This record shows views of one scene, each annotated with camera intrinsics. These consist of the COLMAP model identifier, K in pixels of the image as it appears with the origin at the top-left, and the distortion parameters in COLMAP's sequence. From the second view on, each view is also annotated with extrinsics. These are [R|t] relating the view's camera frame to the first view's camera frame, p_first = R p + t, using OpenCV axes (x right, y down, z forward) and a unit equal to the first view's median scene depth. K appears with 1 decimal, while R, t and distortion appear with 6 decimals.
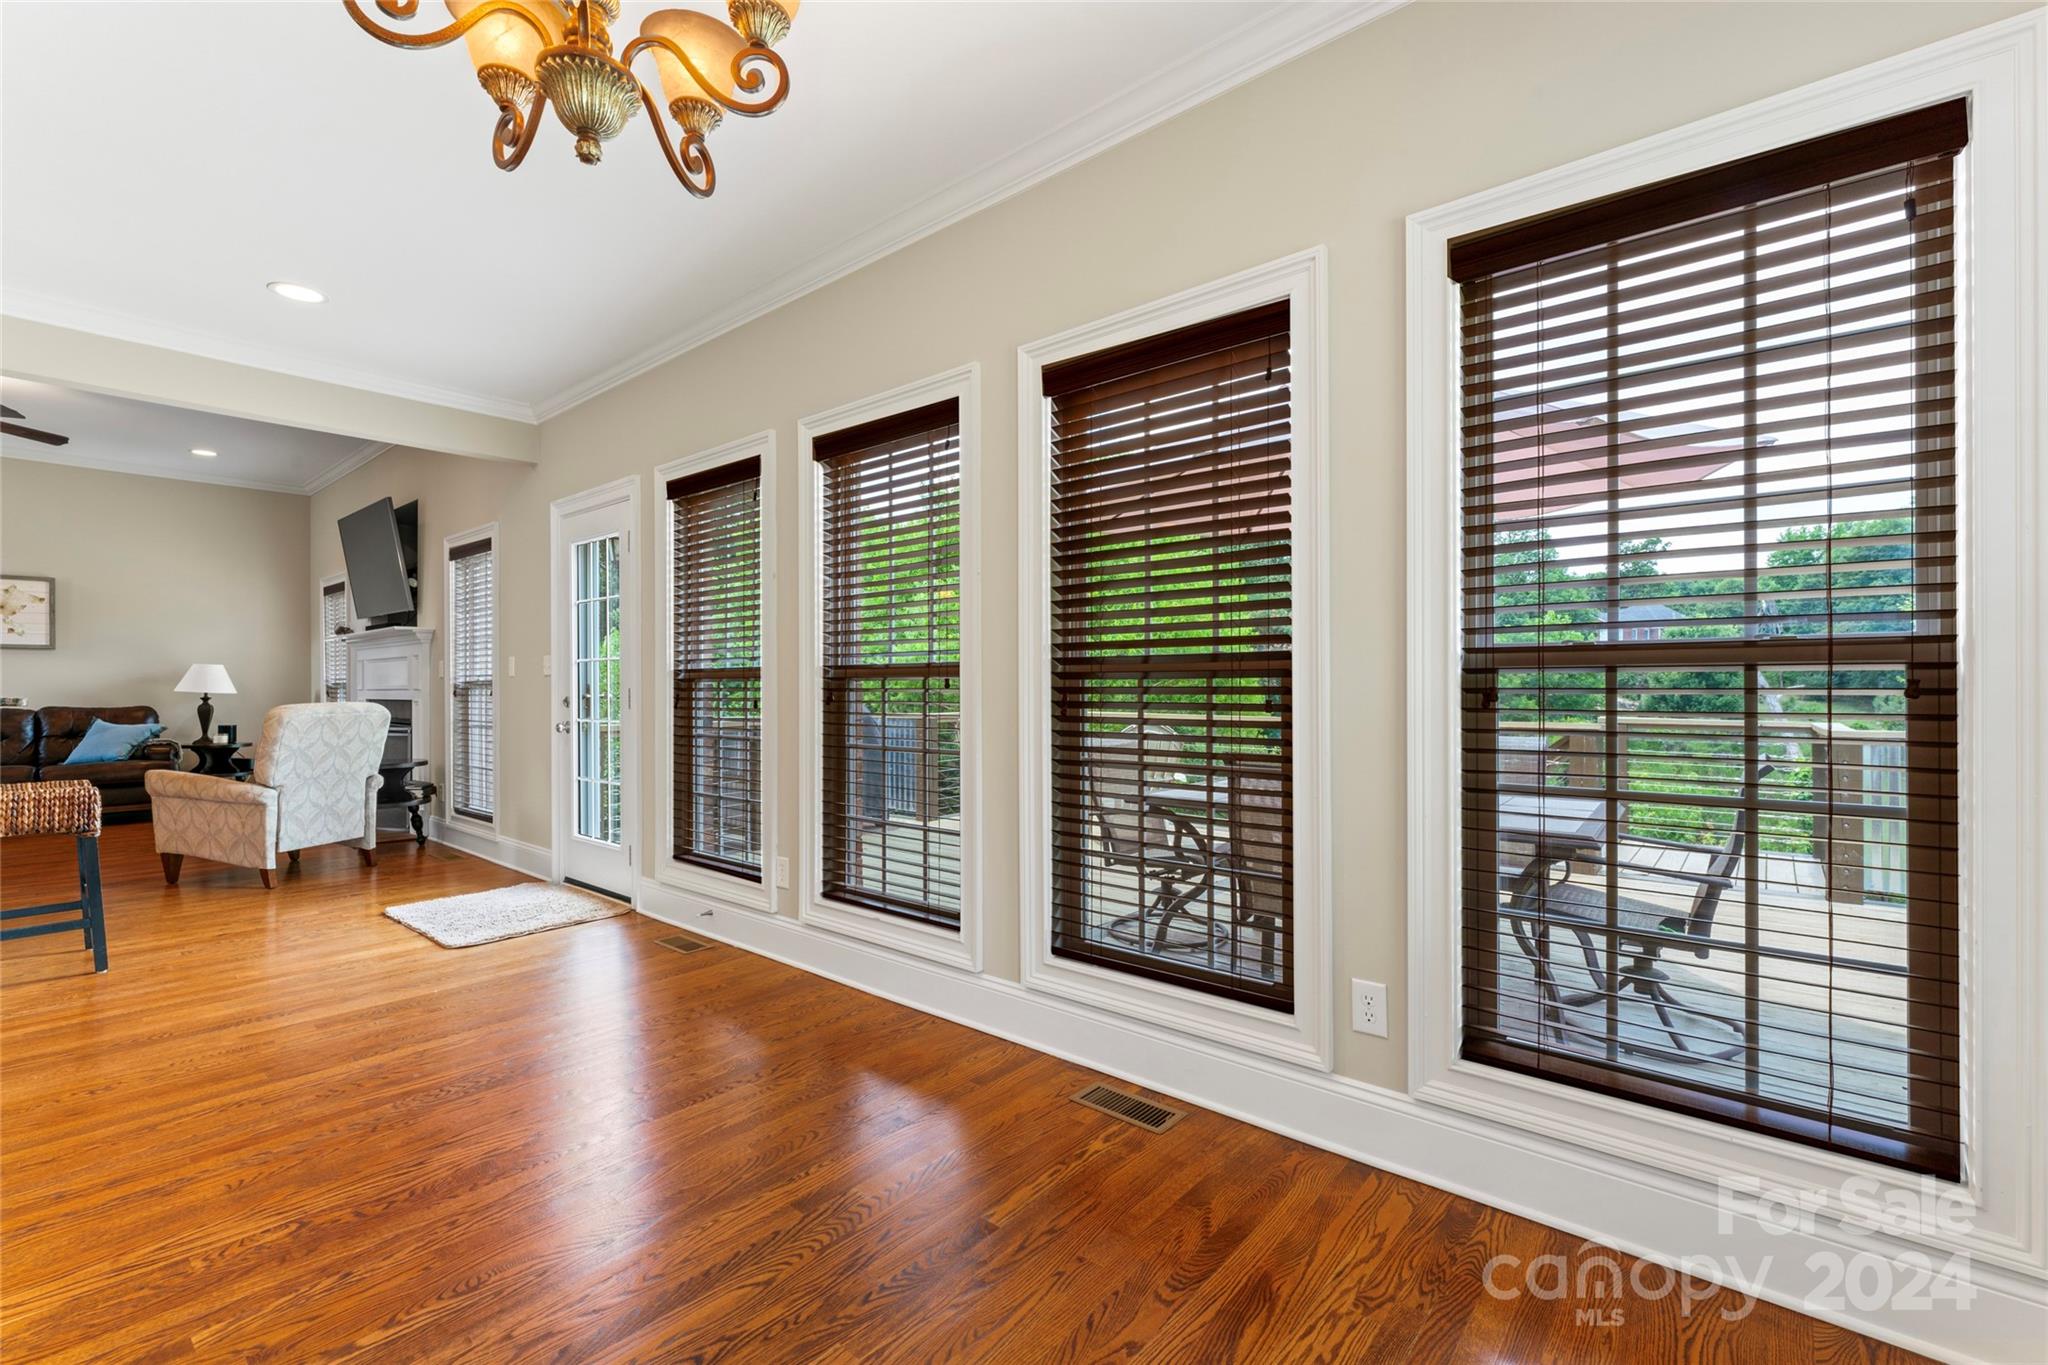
lens RADIAL K [[879.7, 0, 1010.0], [0, 879.7, 686.1], [0, 0, 1]] dist [0.000559, -0.001414]
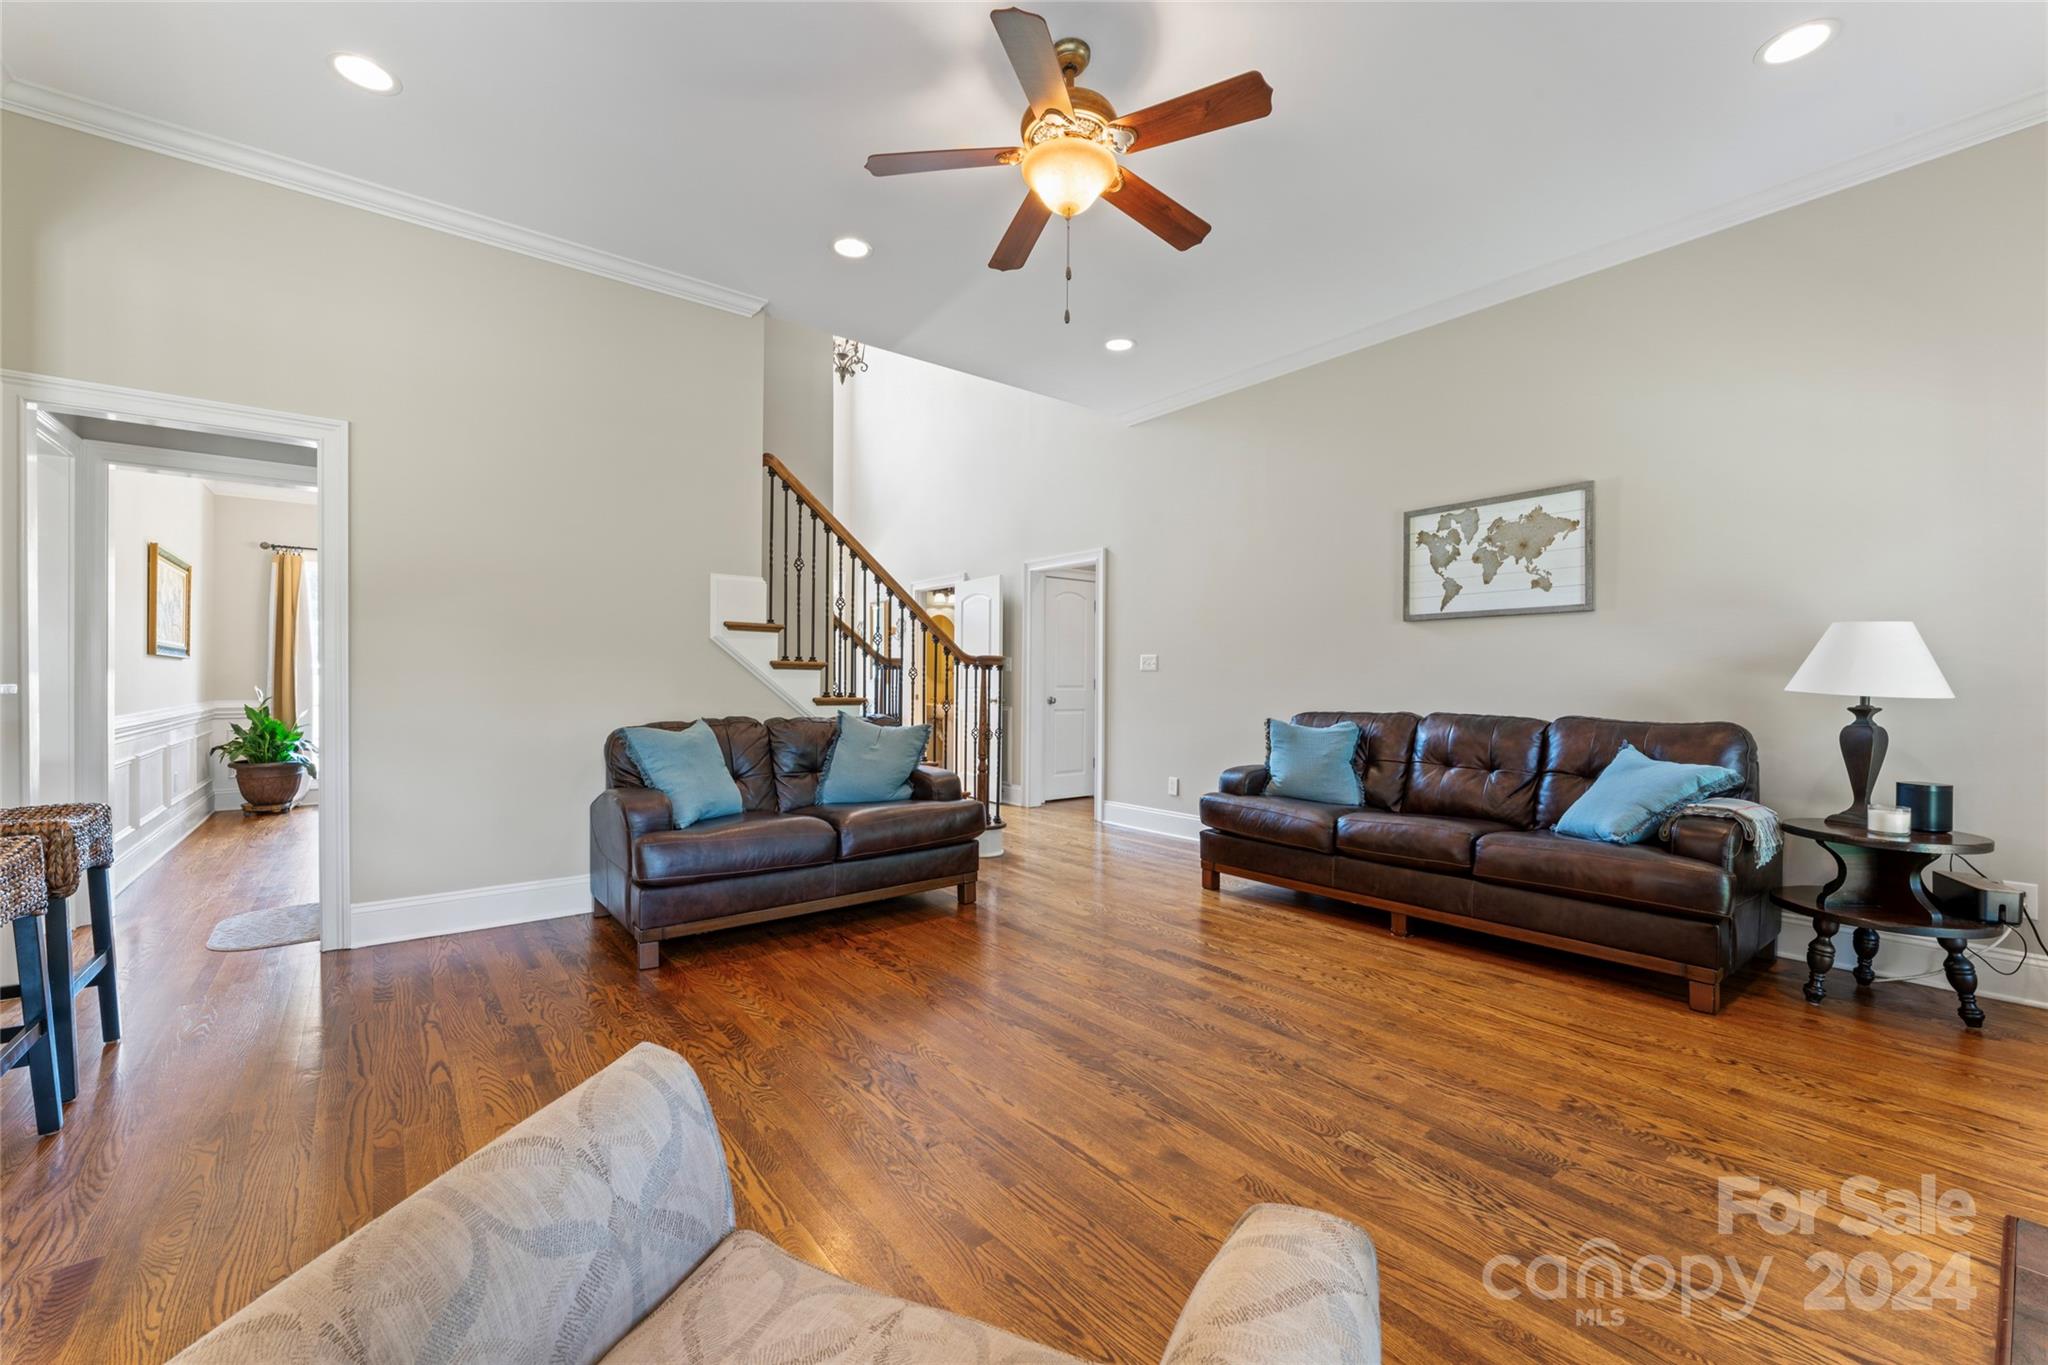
lens RADIAL K [[817.2, 0, 1017.8], [0, 817.2, 673.2], [0, 0, 1]] dist [-0.002032, -0.000080]
pose [[-0.157375, -0.003094, -0.987534, -0.843847], [-0.003392, 0.999991, -0.002593, -0.000549], [0.987533, 0.002941, -0.157384, 1.159387]]
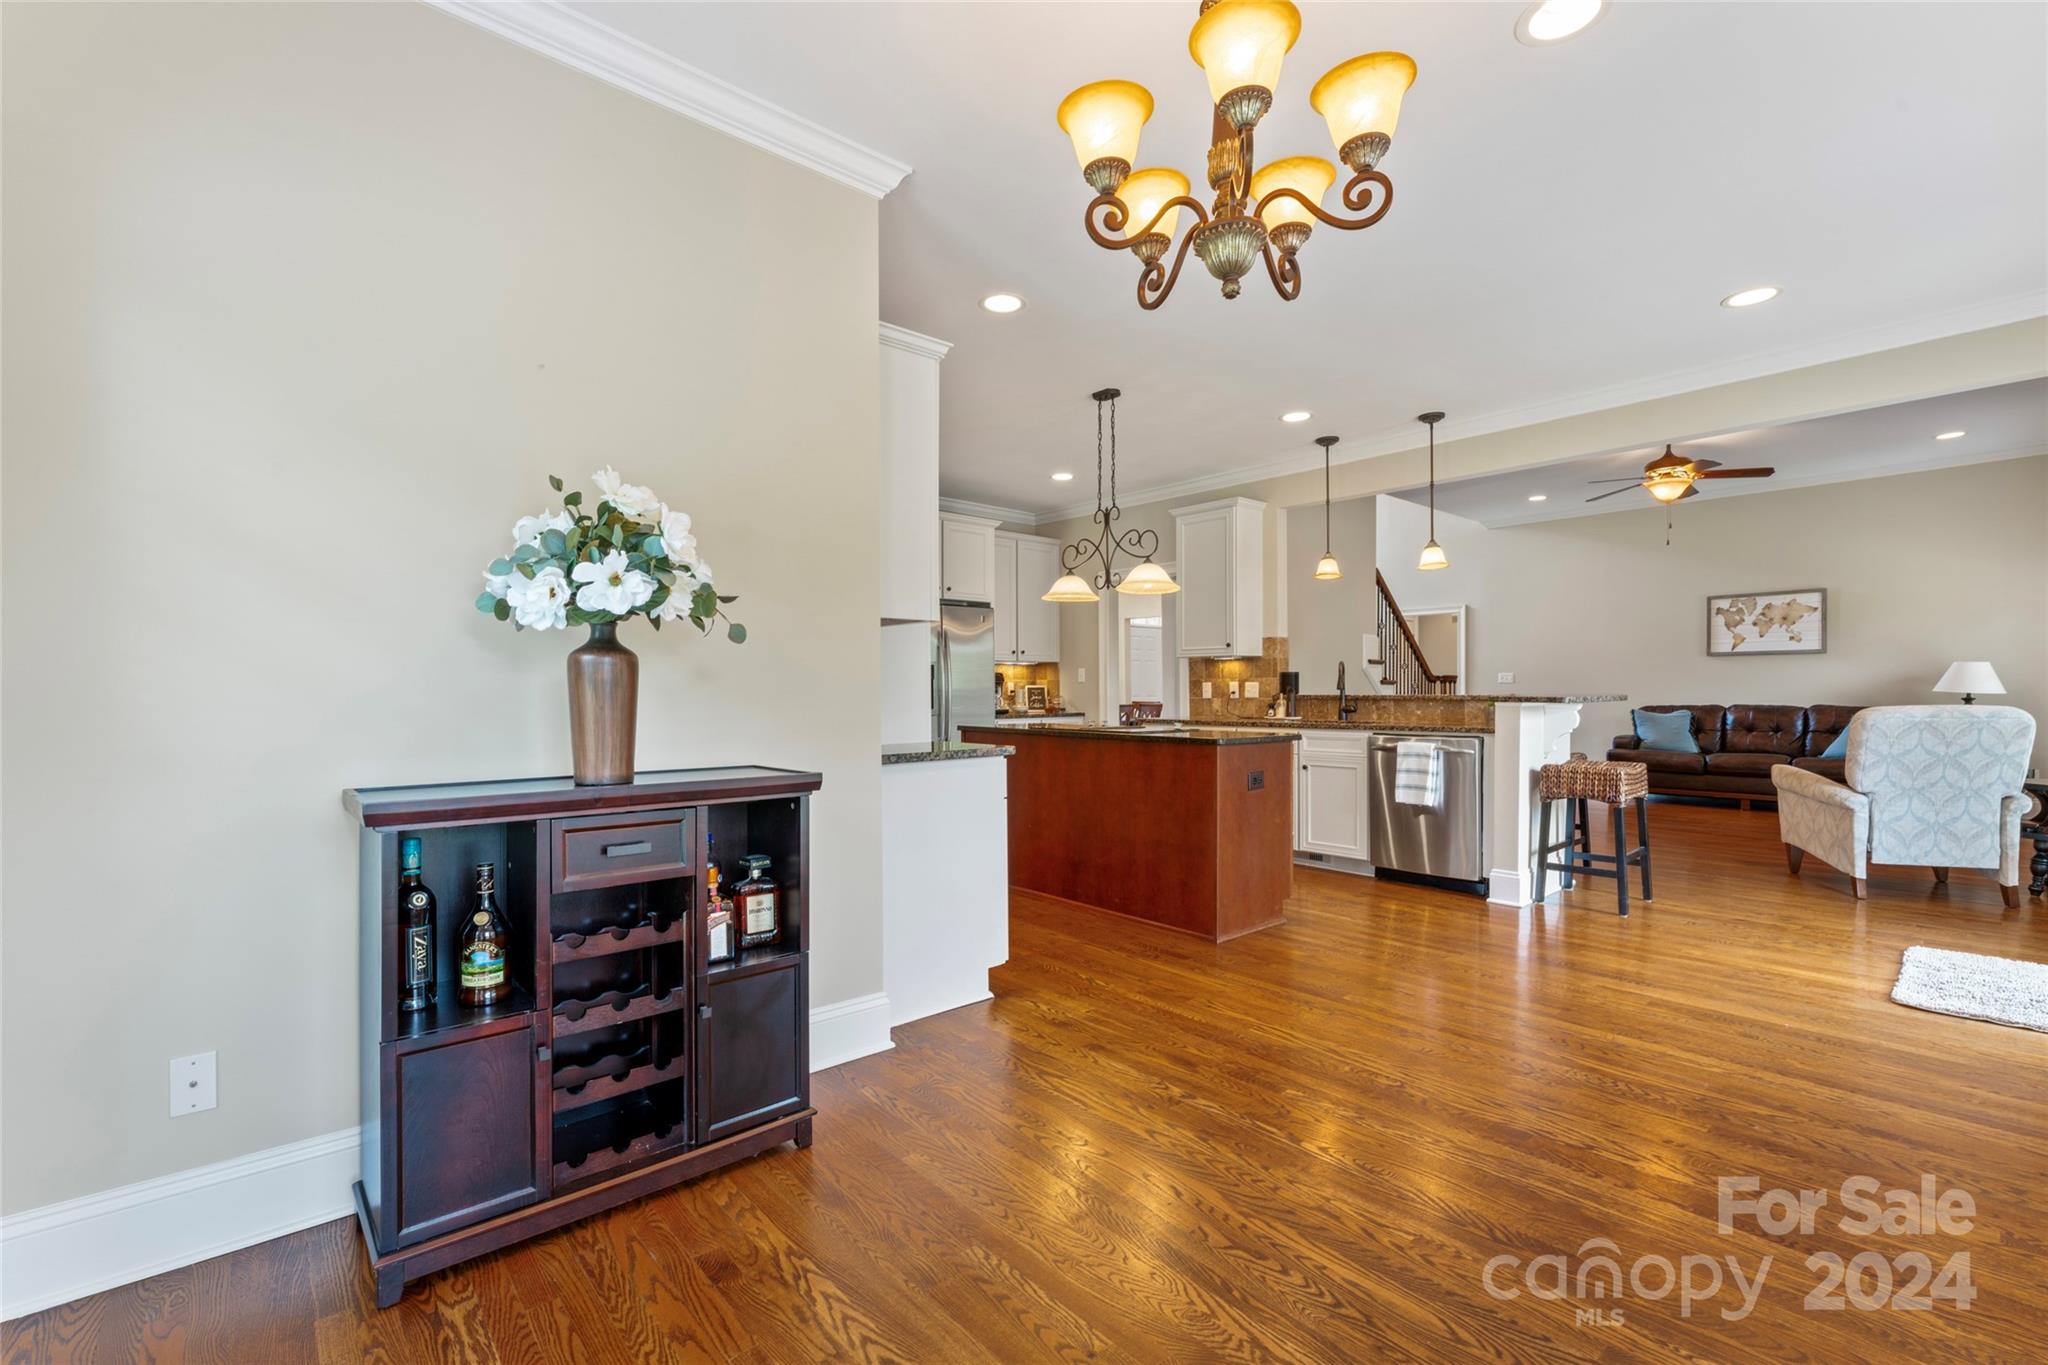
lens RADIAL K [[879.7, 0, 1011.8], [0, 879.7, 693.8], [0, 0, 1]] dist [0.000559, -0.001414]
pose [[-0.121288, 0.007063, -0.992592, 0.208157], [0.003382, 0.999972, 0.006702, -0.001896], [0.992612, -0.002544, -0.121308, 0.193280]]
